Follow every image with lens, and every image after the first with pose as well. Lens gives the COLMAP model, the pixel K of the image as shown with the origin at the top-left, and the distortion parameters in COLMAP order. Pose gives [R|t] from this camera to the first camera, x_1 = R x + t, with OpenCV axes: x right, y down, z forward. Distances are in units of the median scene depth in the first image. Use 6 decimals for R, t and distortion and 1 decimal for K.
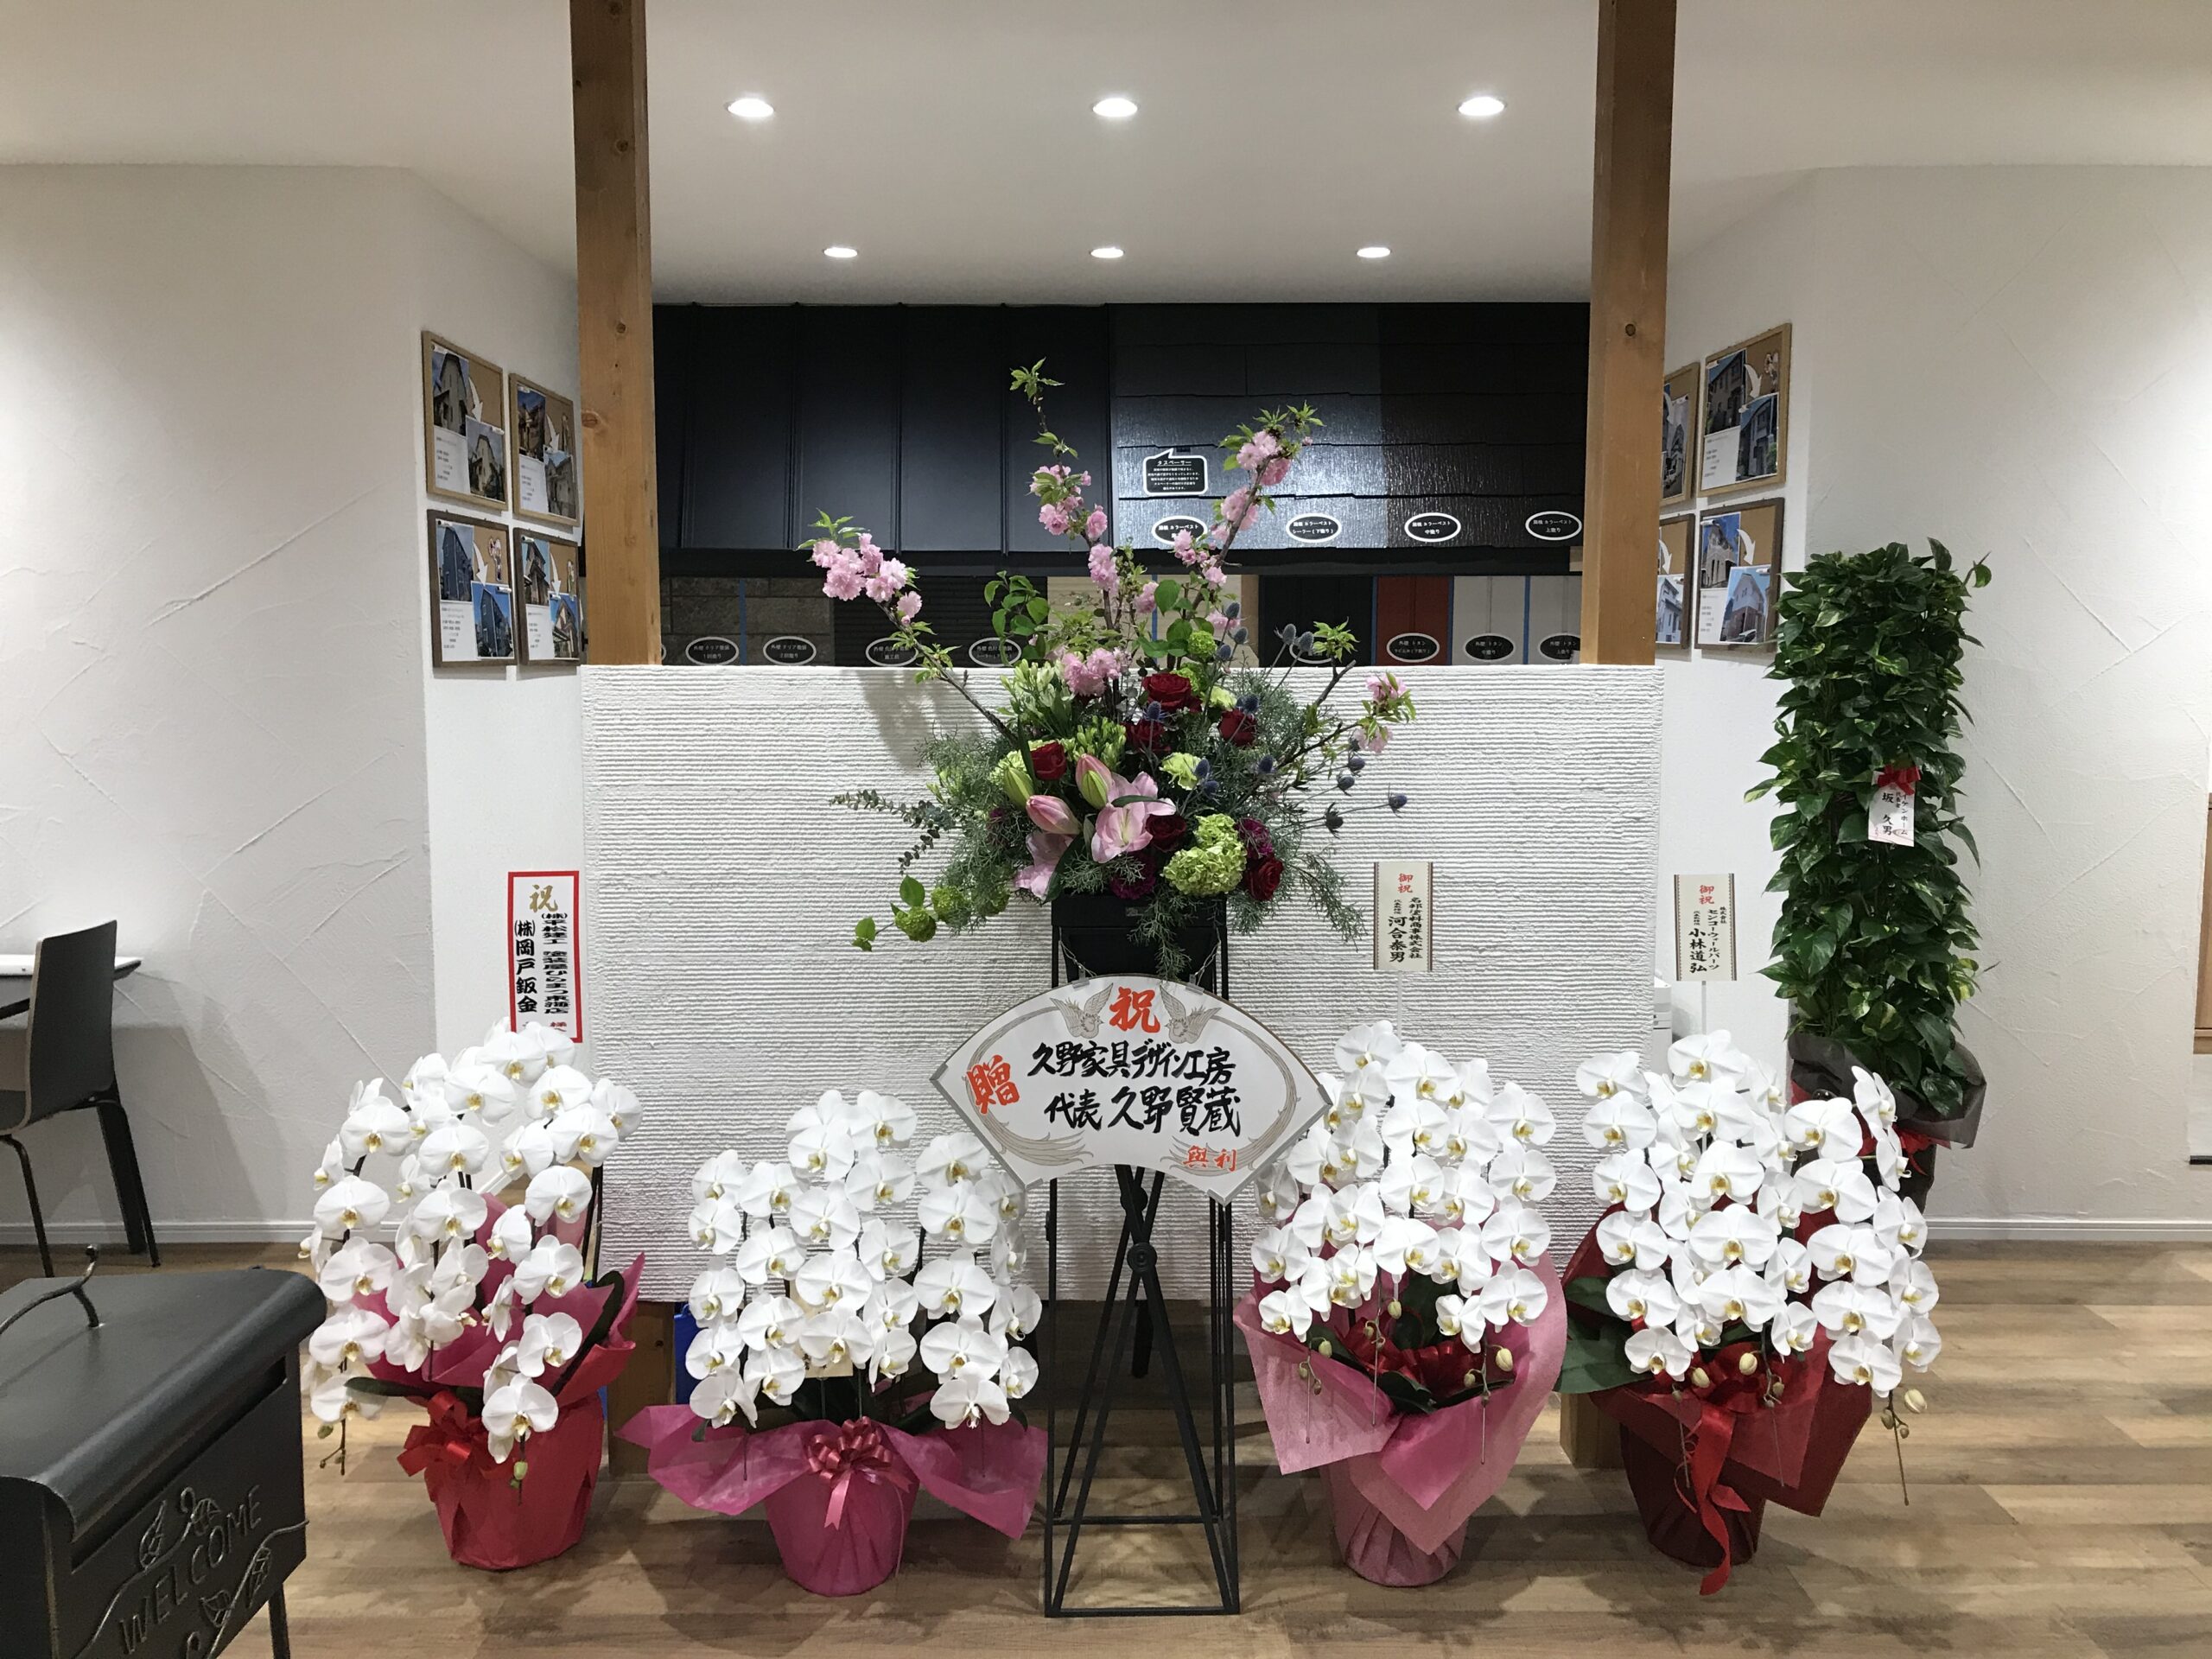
lens RADIAL K [[1765.5, 0, 1106.0], [0, 1765.5, 829.5], [0, 0, 1]] dist [0.006173, -0.000517]
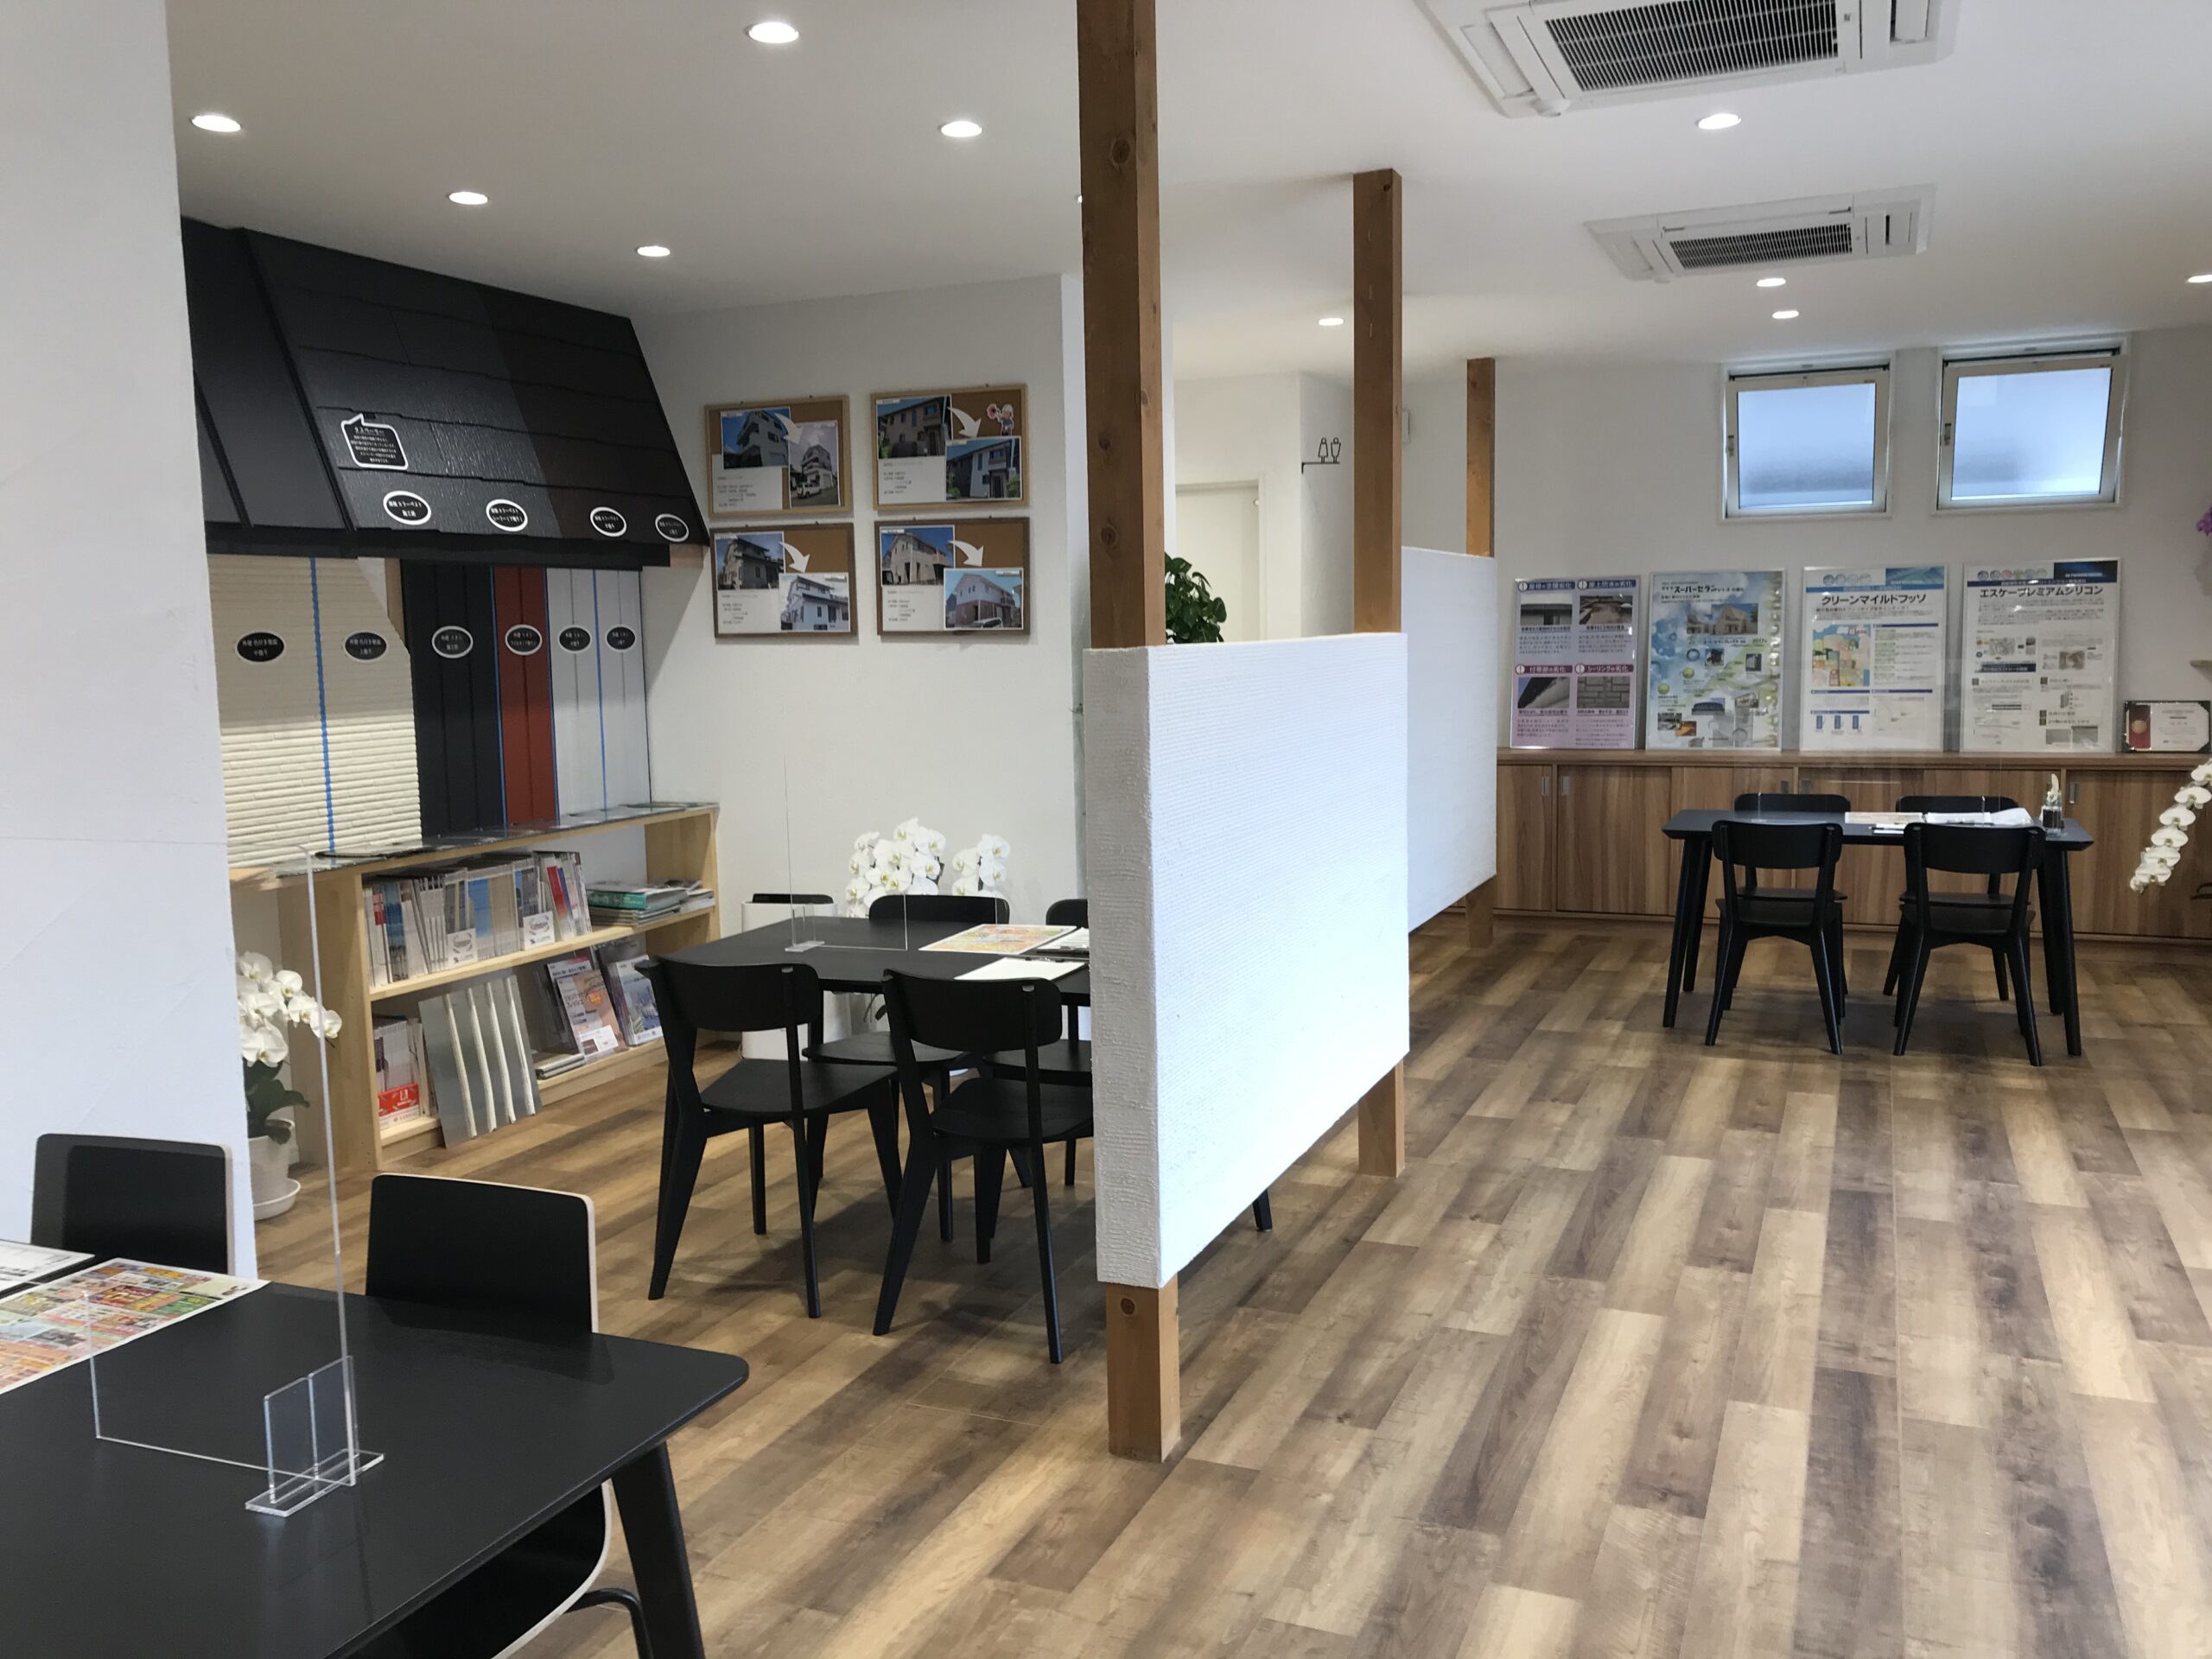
lens RADIAL K [[1765.5, 0, 1106.0], [0, 1765.5, 829.5], [0, 0, 1]] dist [0.006173, -0.000517]
pose [[0.400877, -0.108281, 0.909710, -0.635615], [0.109886, 0.991505, 0.069594, -0.032566], [-0.909518, 0.072066, 0.409370, 0.324864]]
